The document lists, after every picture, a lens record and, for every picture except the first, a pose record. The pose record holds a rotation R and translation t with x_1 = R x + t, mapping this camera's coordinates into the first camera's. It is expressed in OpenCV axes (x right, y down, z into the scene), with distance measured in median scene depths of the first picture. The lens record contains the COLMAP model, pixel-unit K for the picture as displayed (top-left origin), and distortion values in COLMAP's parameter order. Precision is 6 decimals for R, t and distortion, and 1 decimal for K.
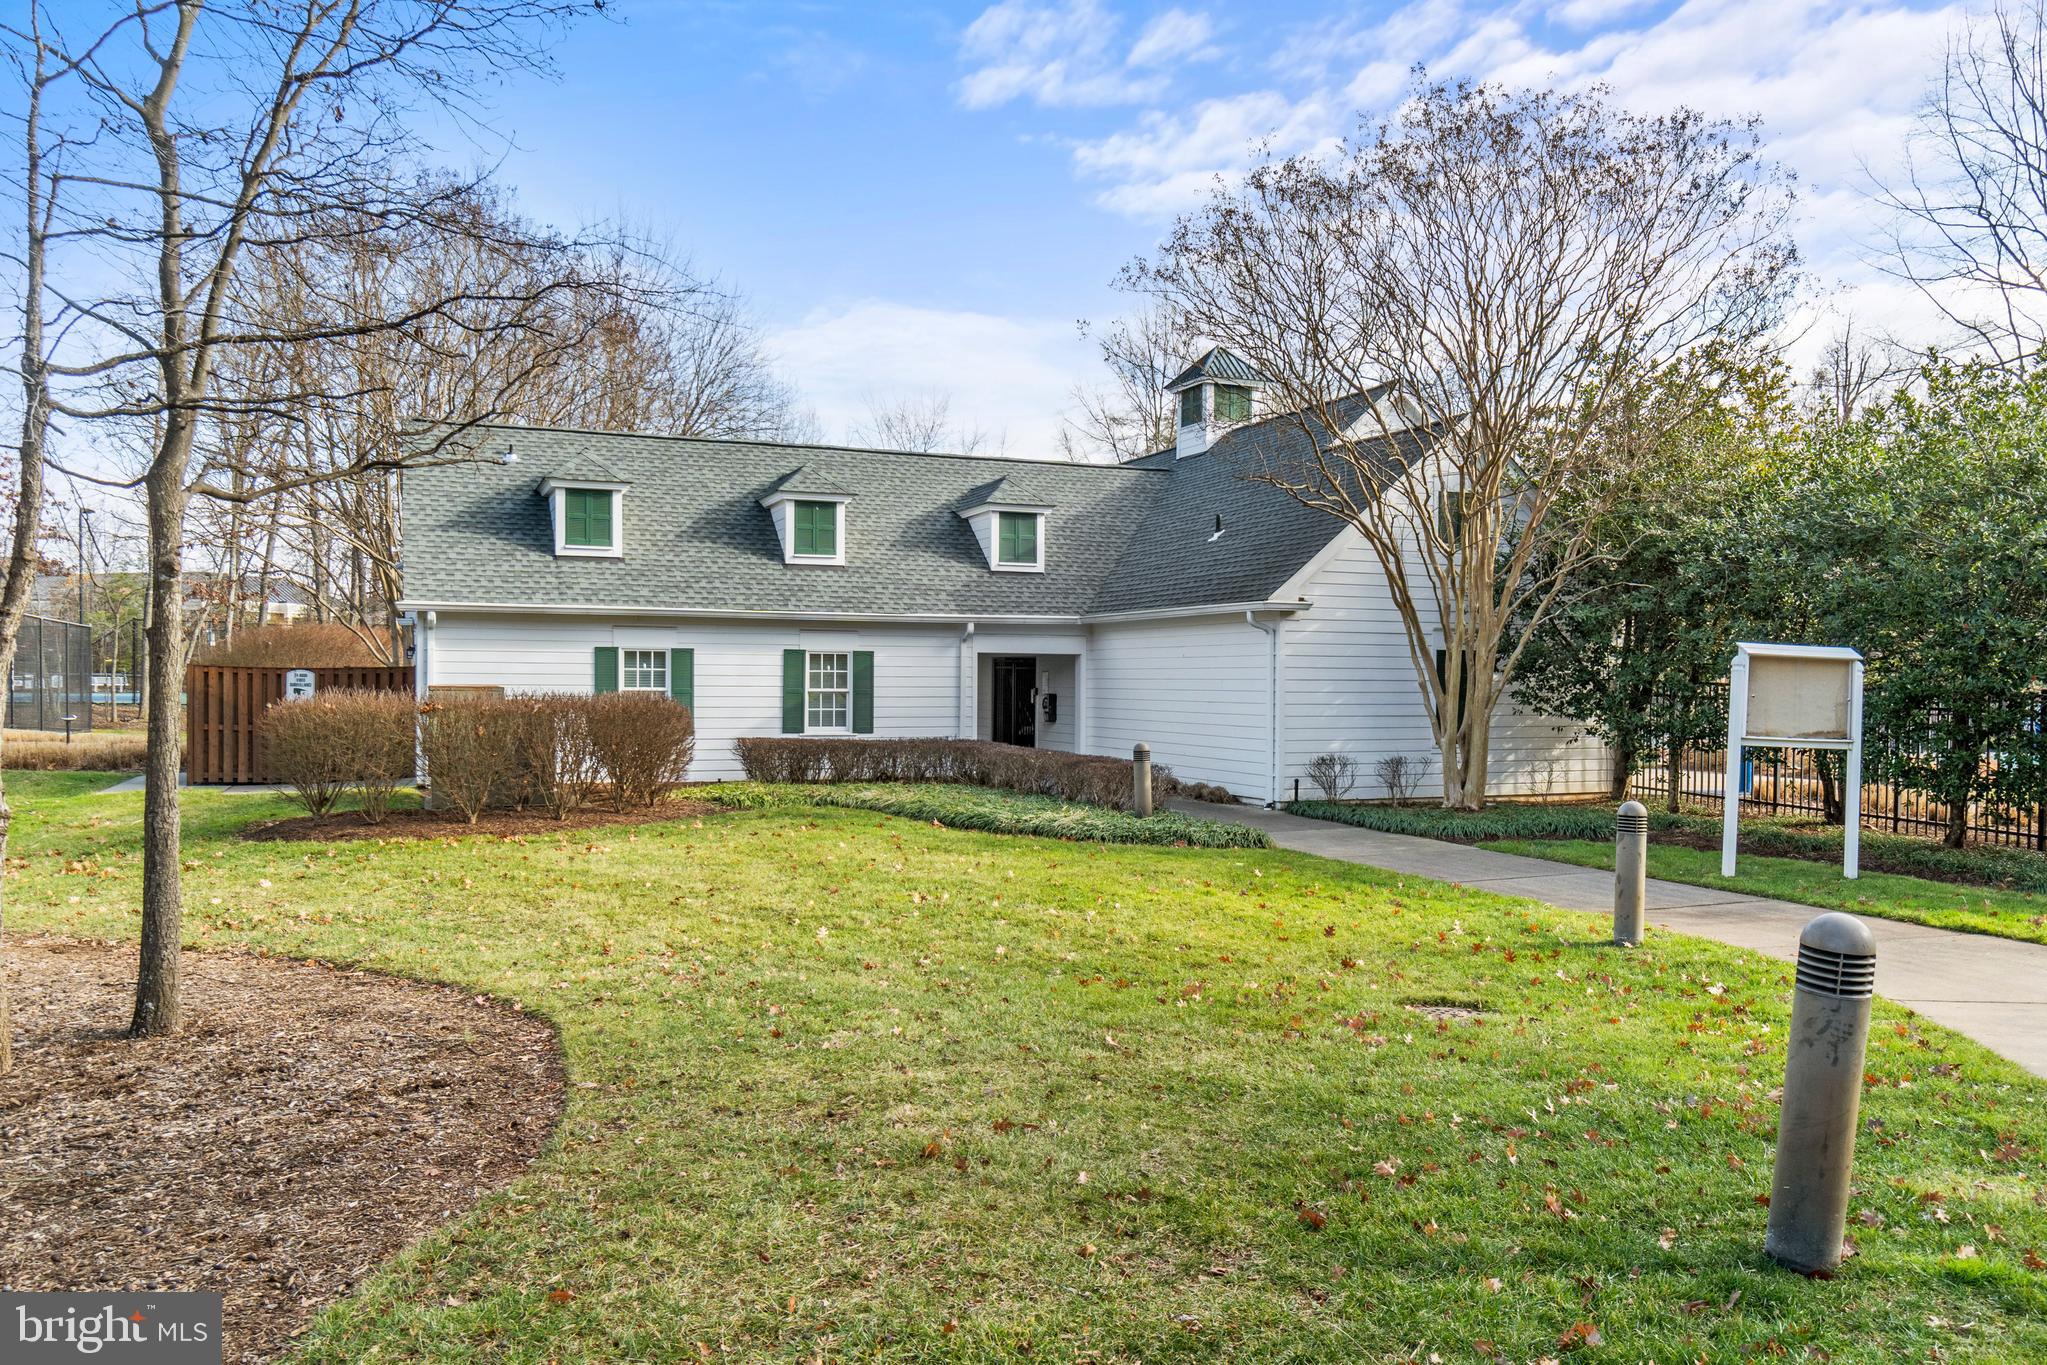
lens RADIAL K [[1471.2, 0, 1023.1], [0, 1471.2, 688.0], [0, 0, 1]] dist [0.007396, 0.001147]
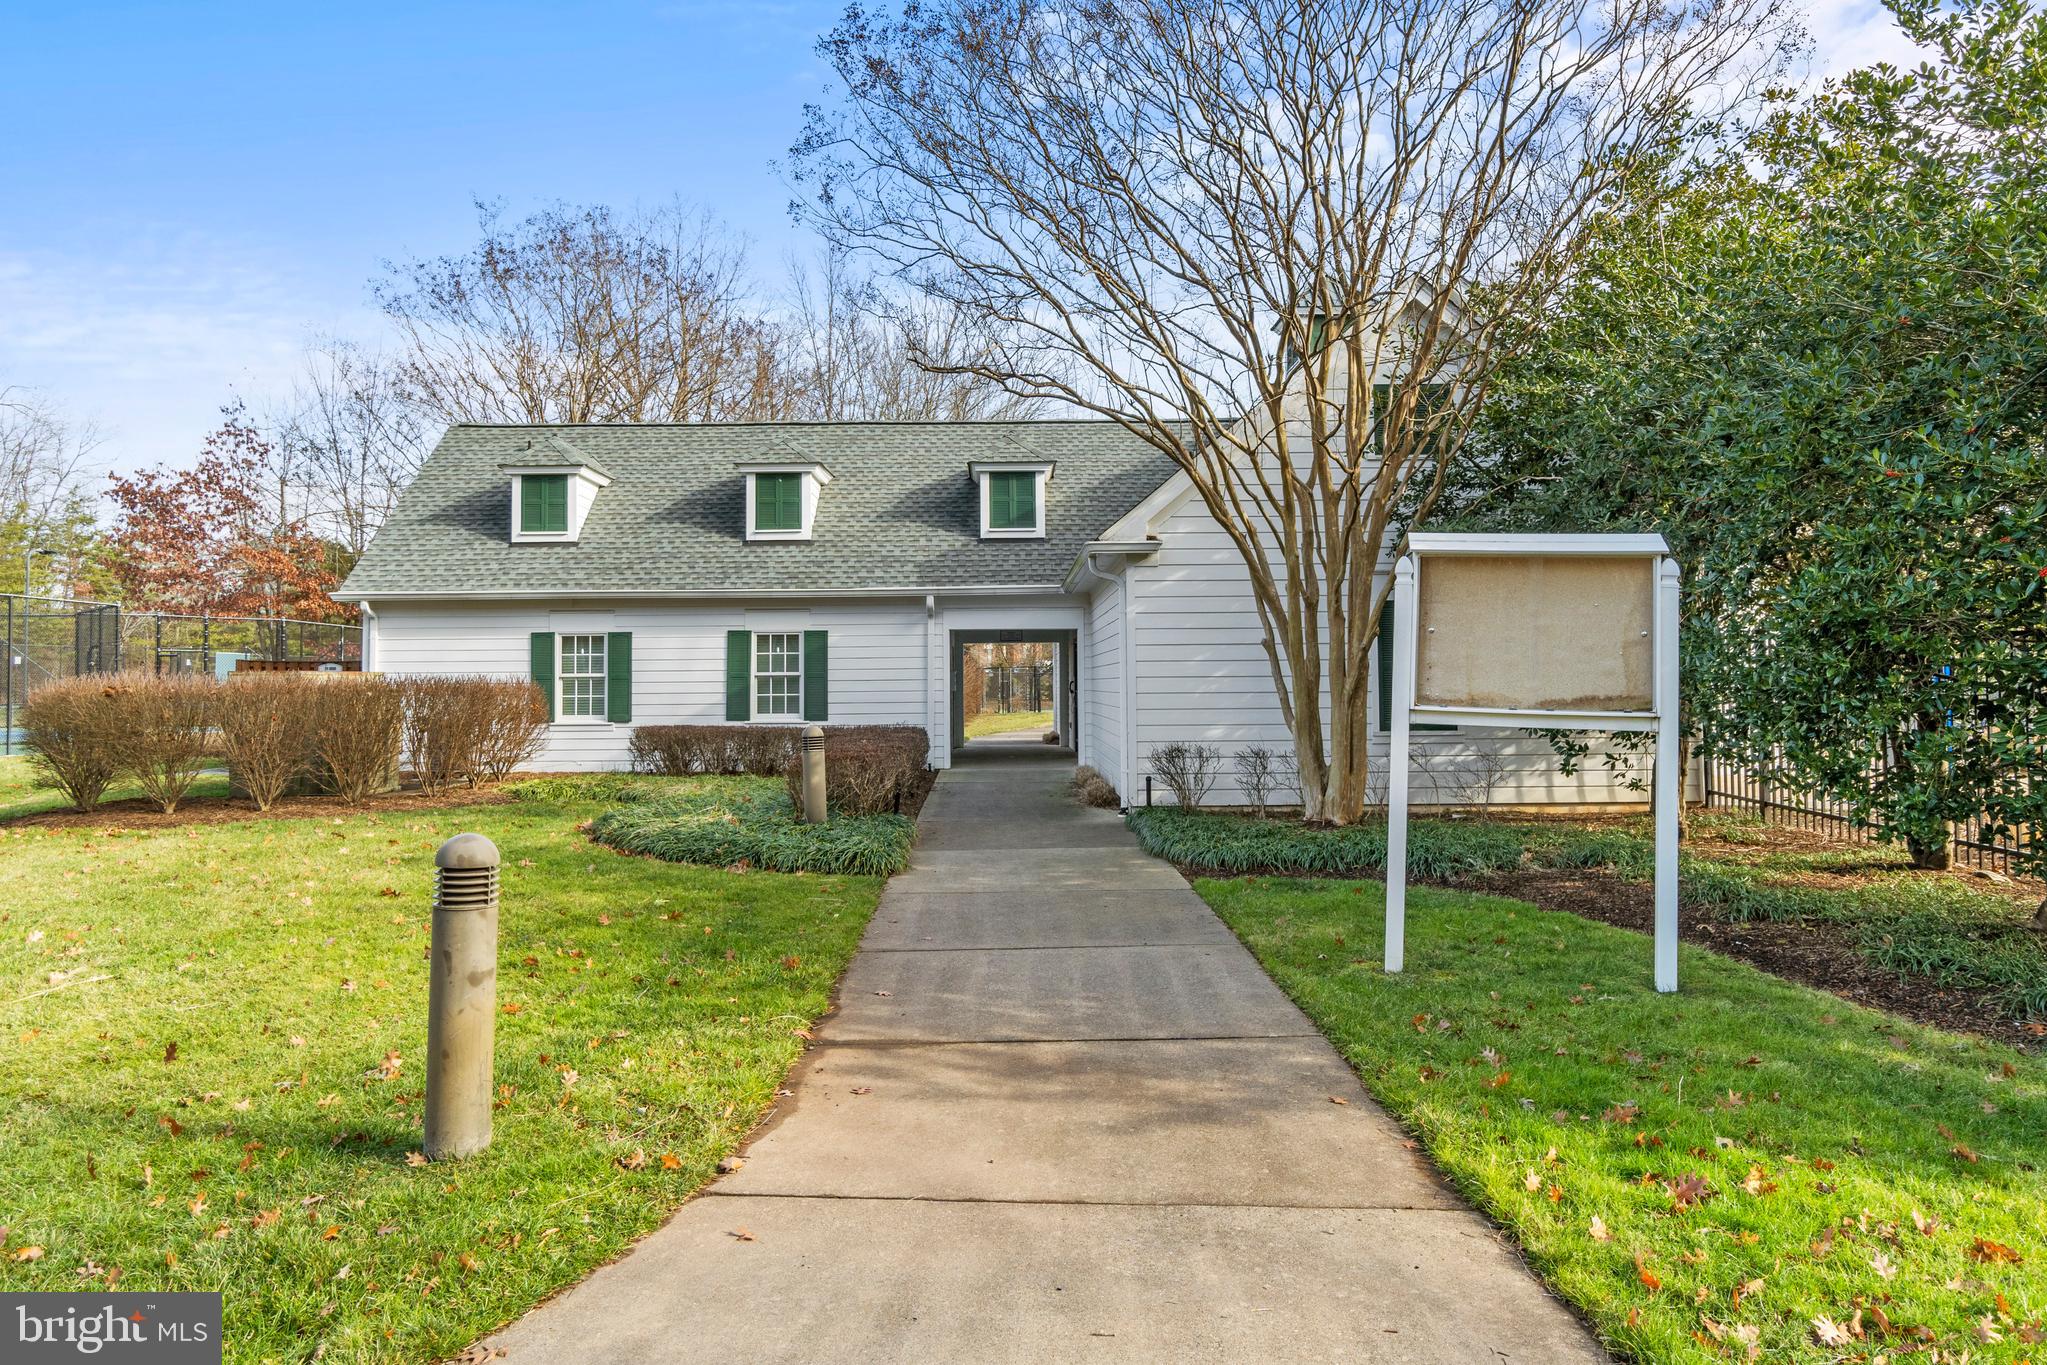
lens RADIAL K [[1296.3, 0, 1025.1], [0, 1296.3, 616.7], [0, 0, 1]] dist [0.009144, 0.000468]
pose [[0.926772, -0.033760, -0.374105, 0.321214], [0.012652, 0.998193, -0.058737, 0.015673], [0.375412, 0.049703, 0.925524, 0.306994]]
